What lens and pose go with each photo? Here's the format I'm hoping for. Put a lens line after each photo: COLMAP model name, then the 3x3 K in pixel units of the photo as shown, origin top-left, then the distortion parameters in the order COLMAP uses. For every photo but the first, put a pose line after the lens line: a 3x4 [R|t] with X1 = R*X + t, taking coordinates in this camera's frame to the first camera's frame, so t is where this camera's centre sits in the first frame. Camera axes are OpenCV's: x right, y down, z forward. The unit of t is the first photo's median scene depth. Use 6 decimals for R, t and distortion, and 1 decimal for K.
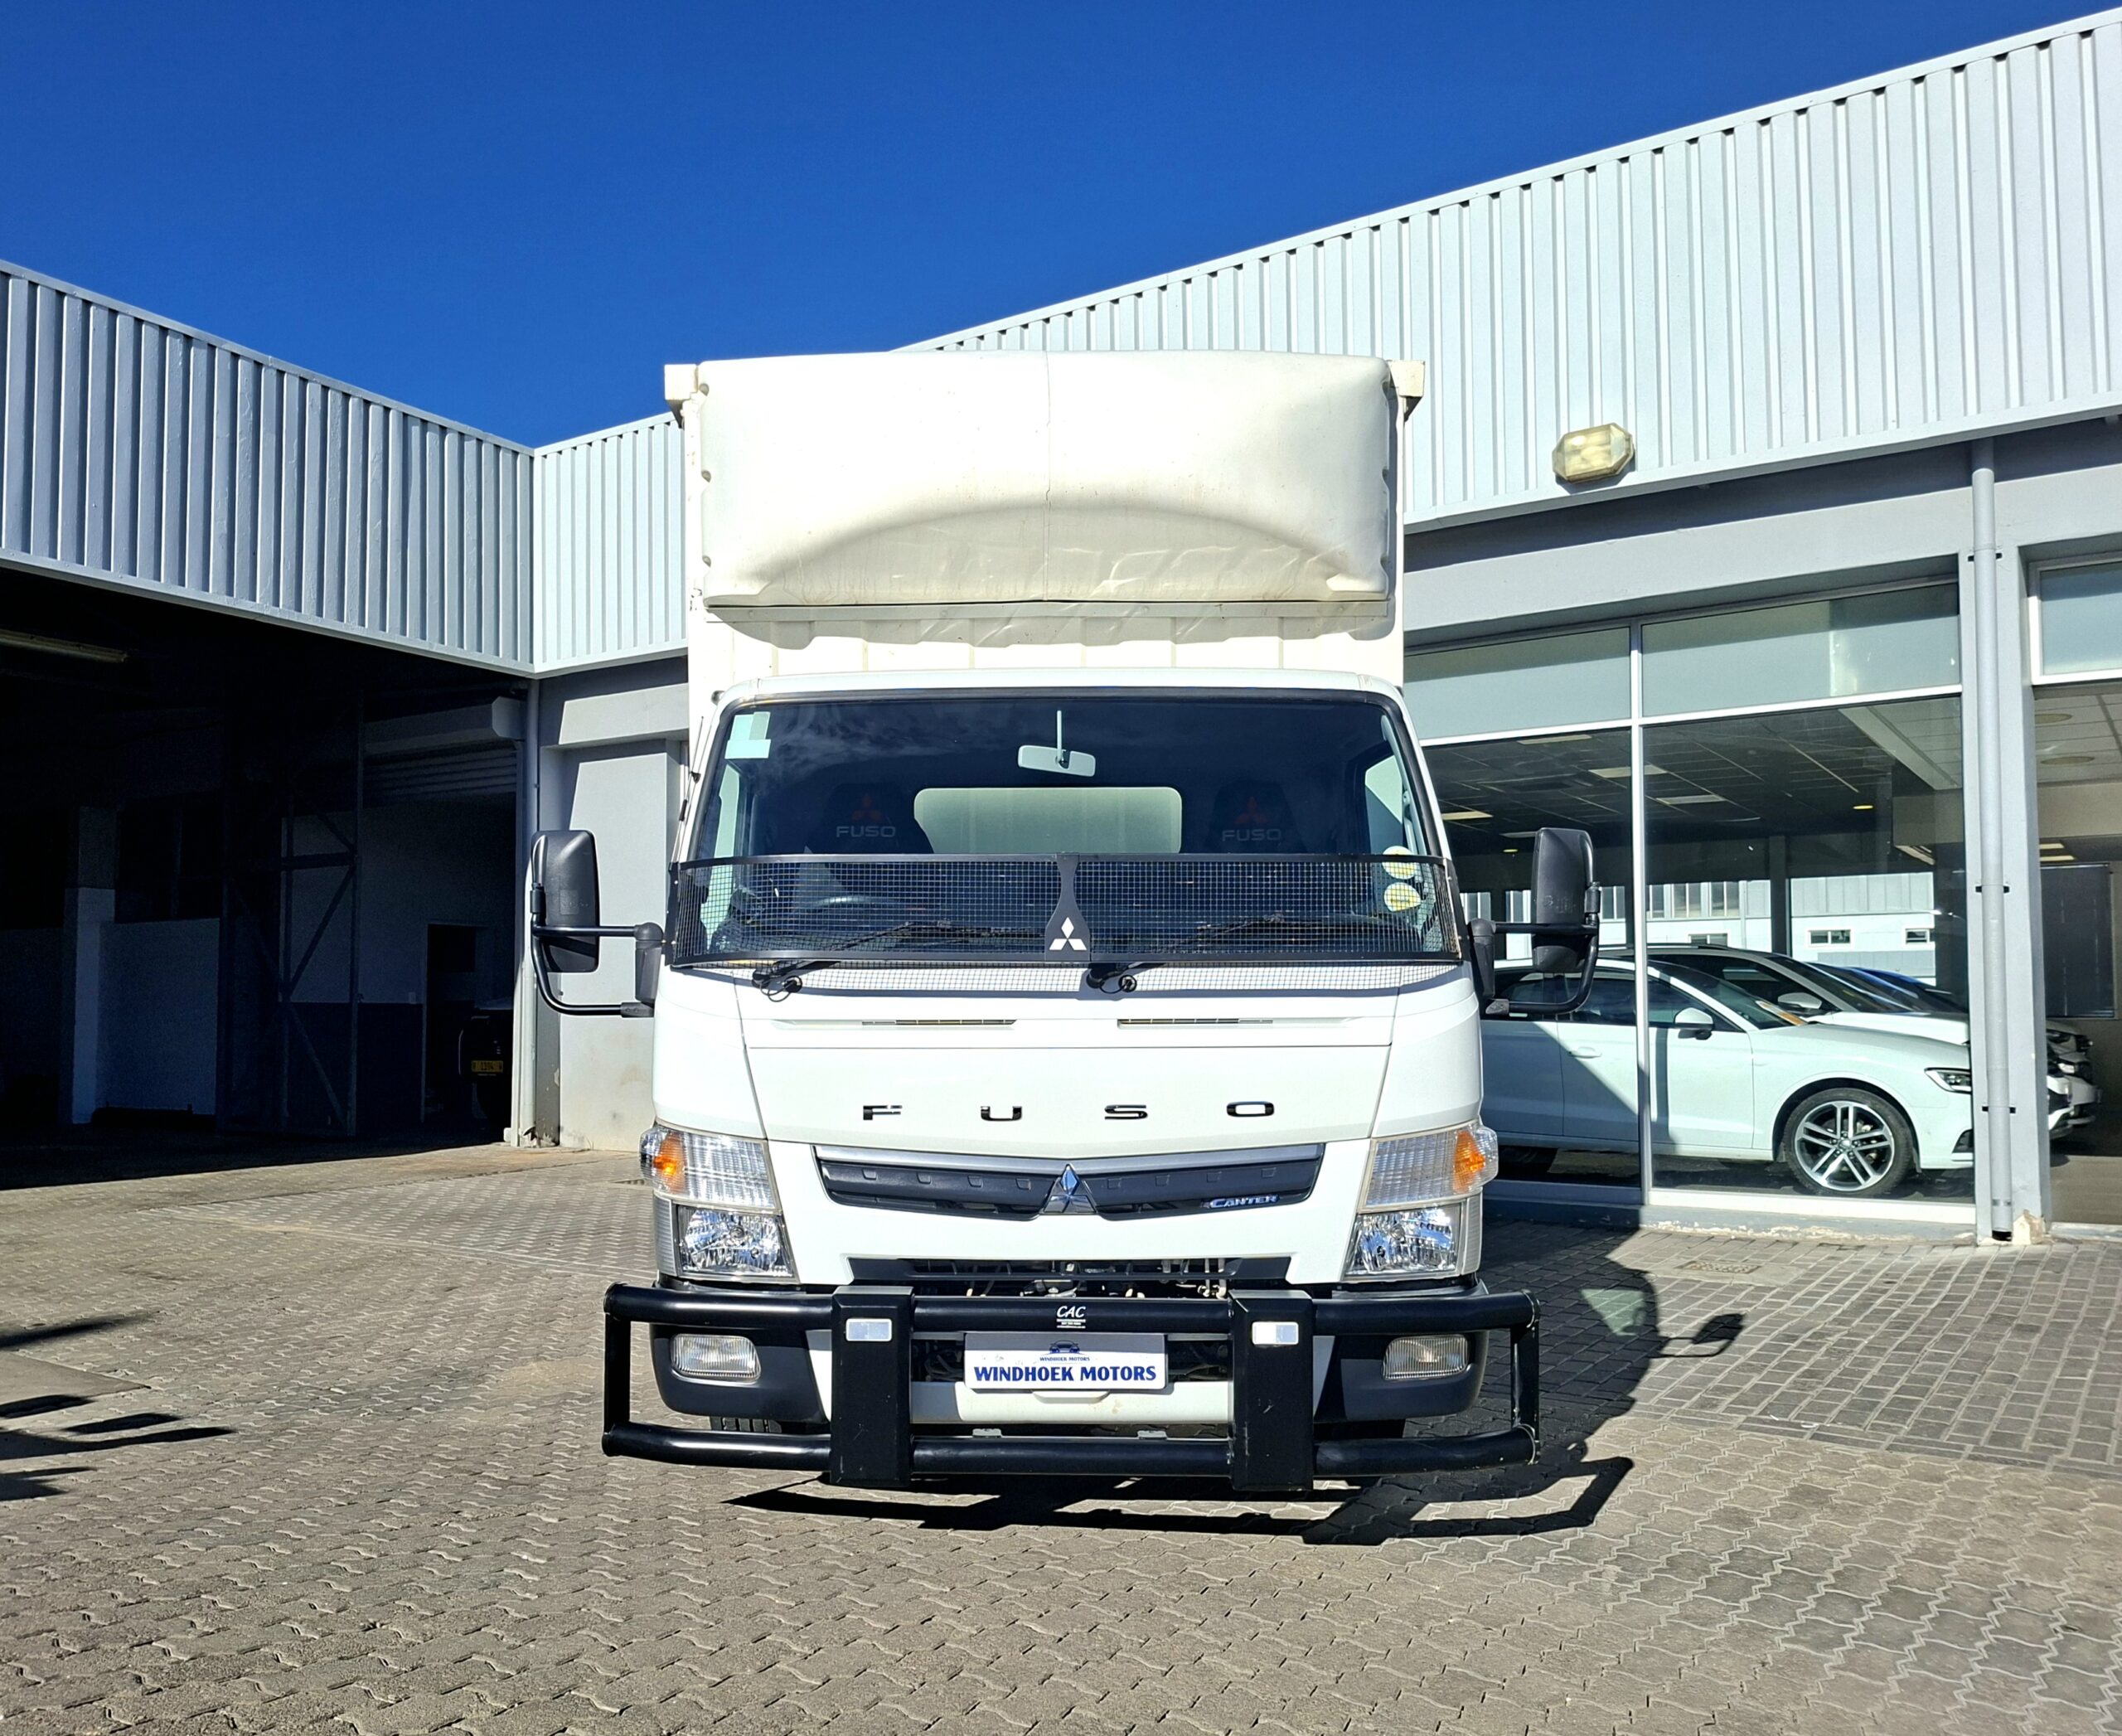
lens RADIAL K [[1765.3, 0, 1060.6], [0, 1765.3, 941.9], [0, 0, 1]] dist [0.108461, -0.164993]
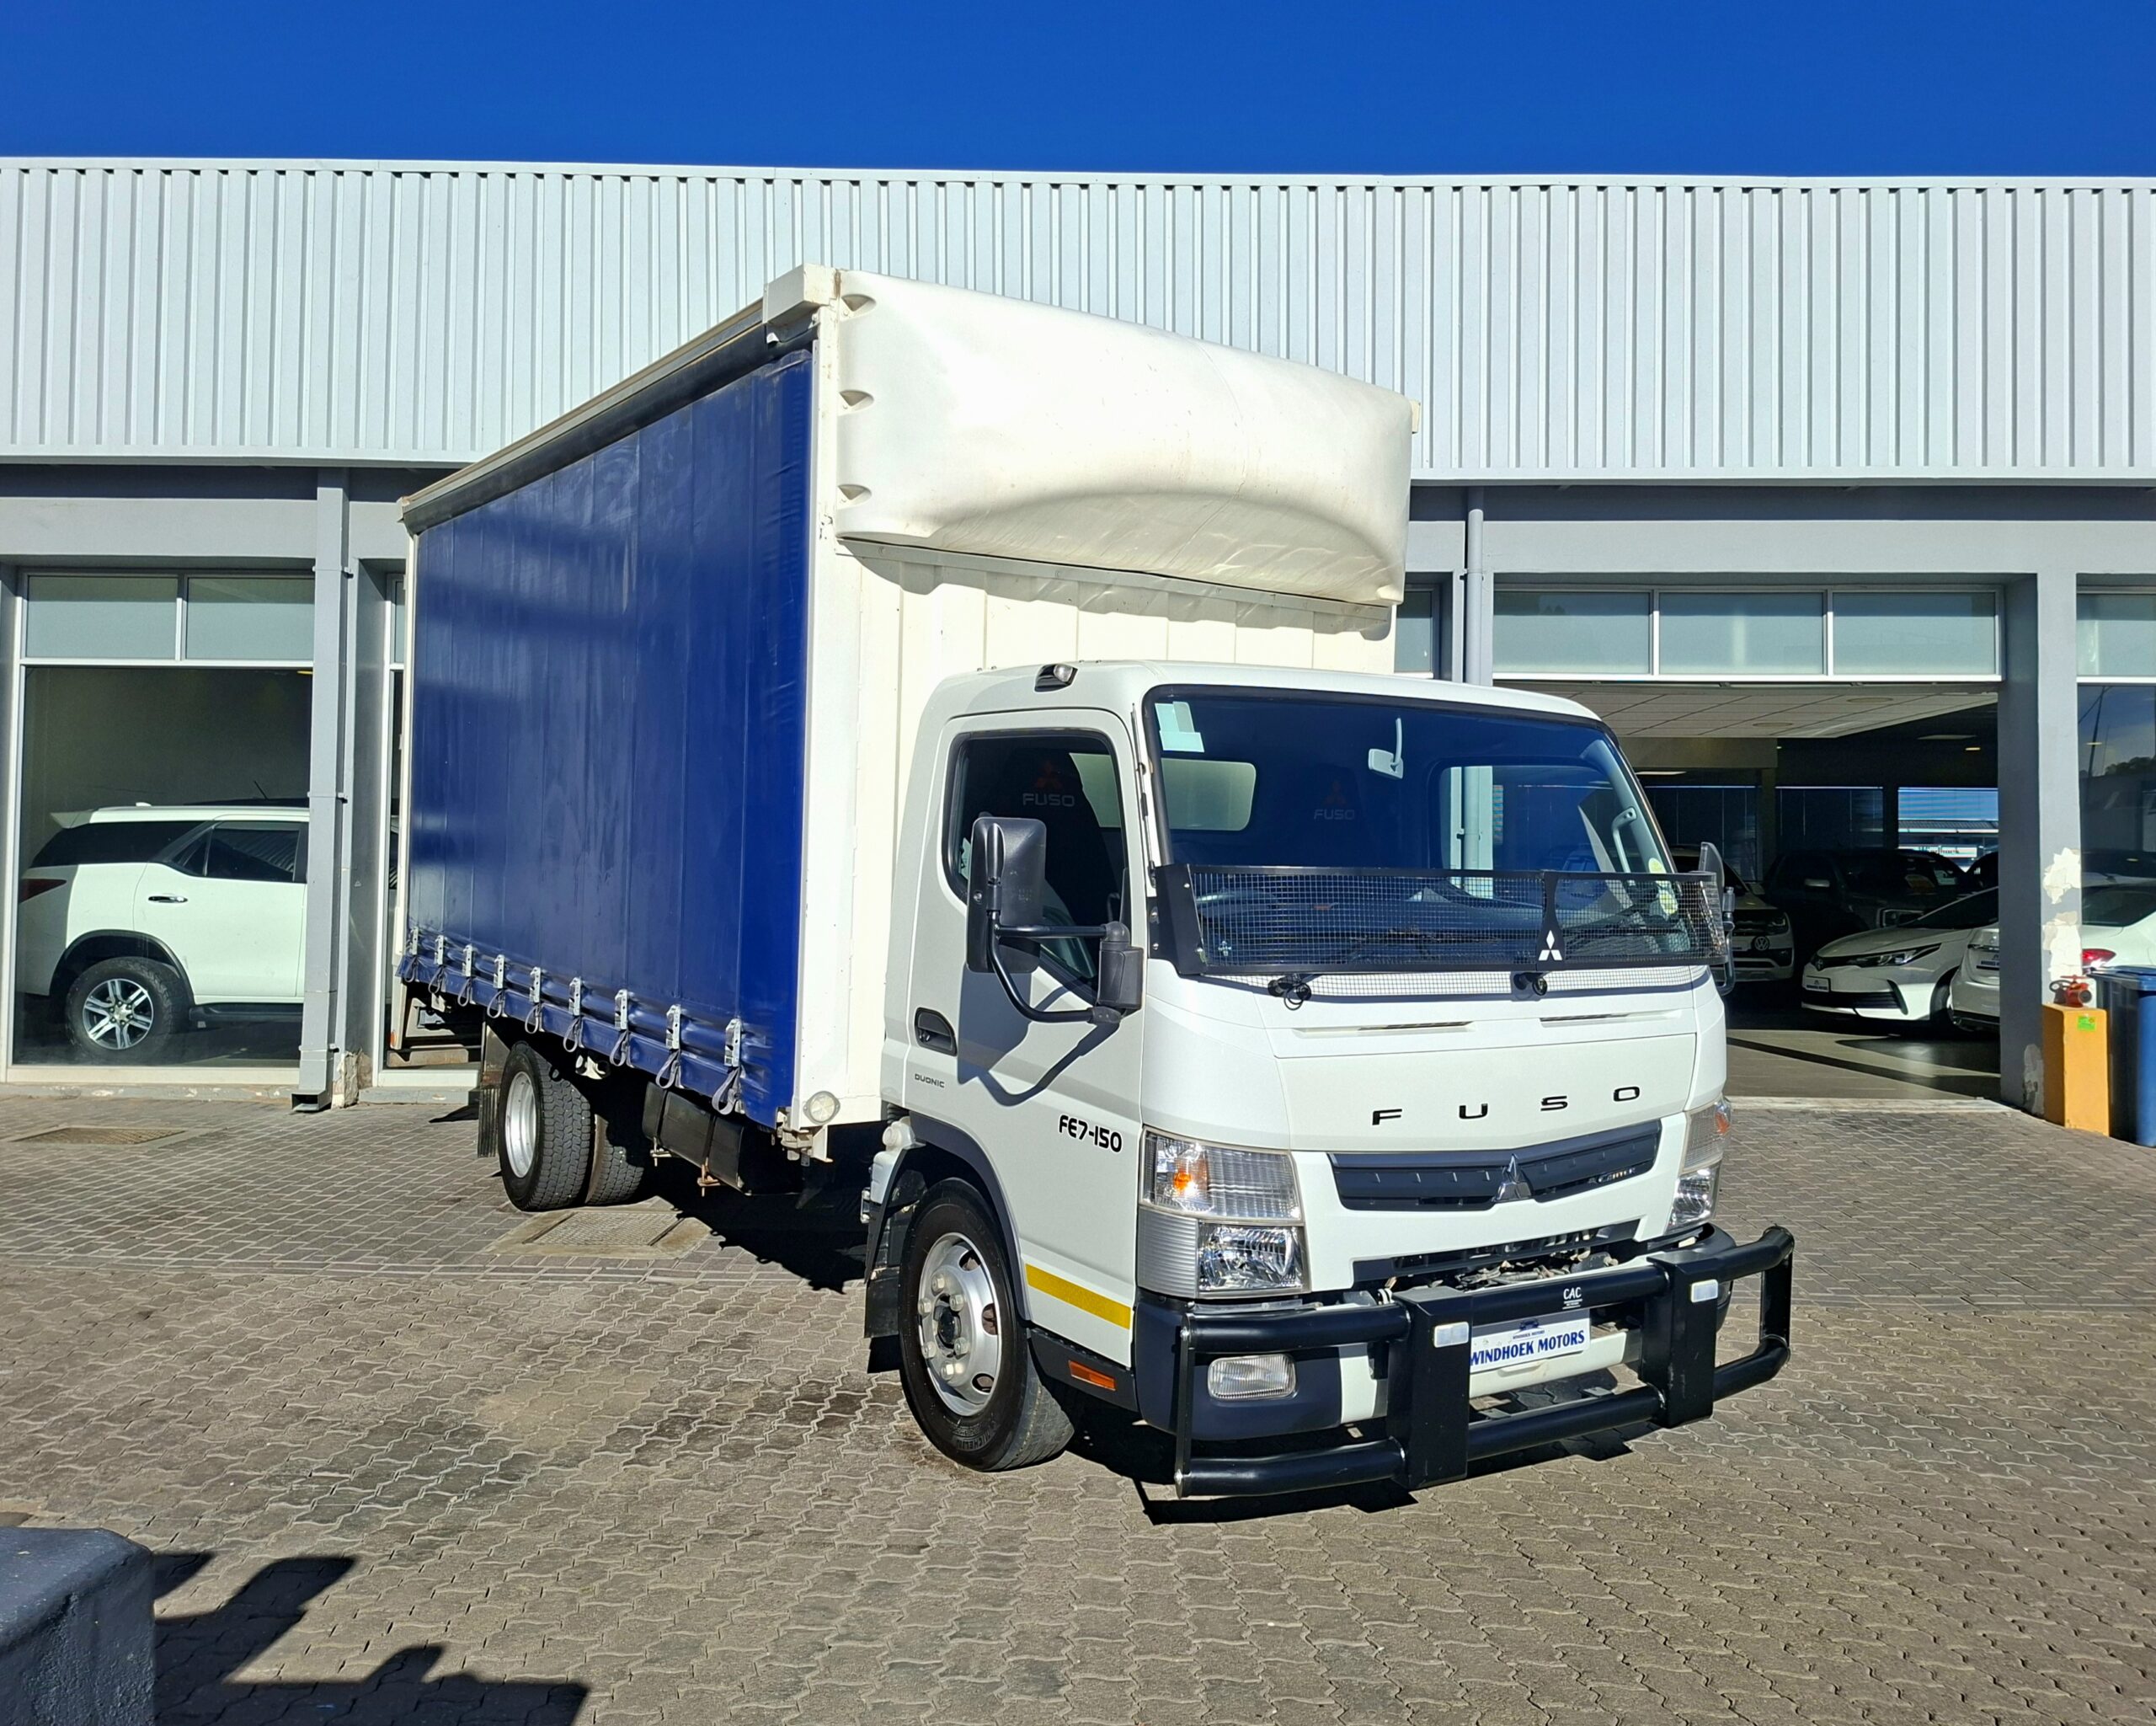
lens RADIAL K [[1711.1, 0, 1077.3], [0, 1711.1, 821.8], [0, 0, 1]] dist [0.133152, -0.261045]
pose [[0.823966, 0.029346, 0.565878, -0.807922], [-0.039666, 0.999195, 0.005940, -0.072559], [-0.565249, -0.027340, 0.824467, 0.274762]]
